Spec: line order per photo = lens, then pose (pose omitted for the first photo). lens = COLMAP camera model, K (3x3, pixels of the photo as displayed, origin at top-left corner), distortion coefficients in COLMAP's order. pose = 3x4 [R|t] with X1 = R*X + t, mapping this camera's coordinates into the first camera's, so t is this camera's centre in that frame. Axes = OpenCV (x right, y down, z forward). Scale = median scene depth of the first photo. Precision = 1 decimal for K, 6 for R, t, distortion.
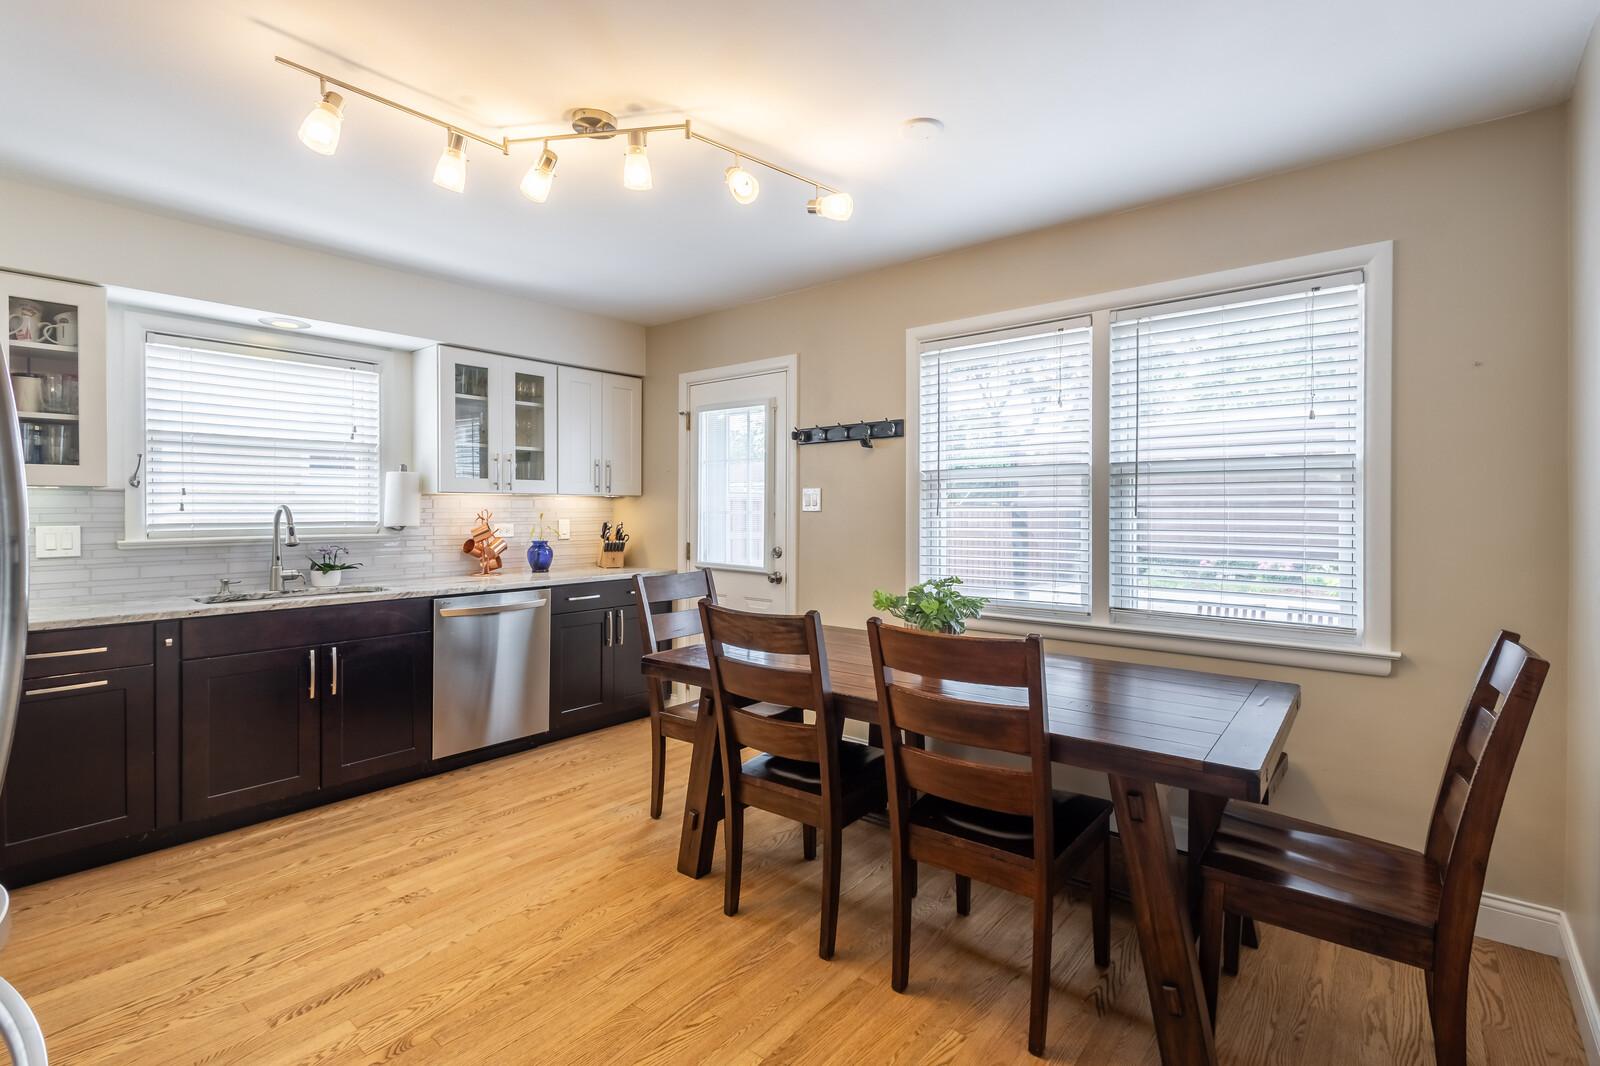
lens RADIAL K [[645.4, 0, 886.0], [0, 645.4, 531.6], [0, 0, 1]] dist [0.000424, -0.000108]
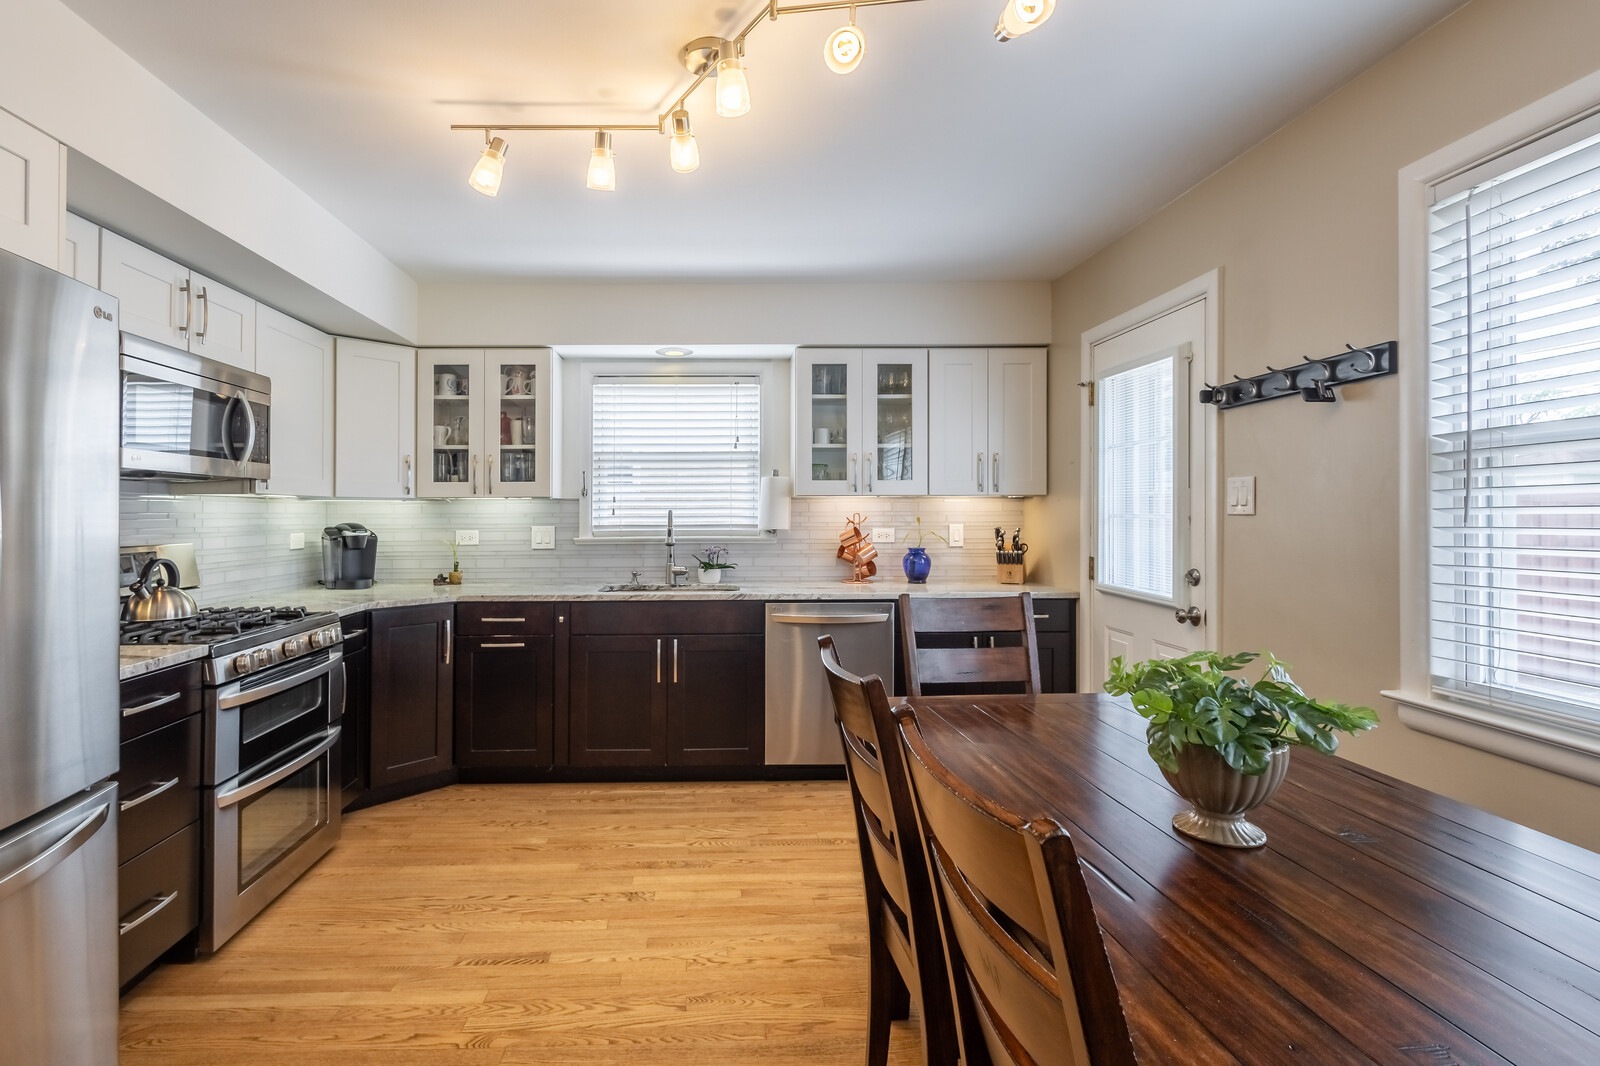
lens RADIAL K [[762.2, 0, 800.3], [0, 762.2, 518.7], [0, 0, 1]] dist [0.005530, -0.000472]
pose [[0.645748, 0.002994, -0.763545, 0.215446], [-0.022520, 0.999632, -0.015126, -0.008422], [0.763218, 0.026963, 0.645578, 0.254723]]
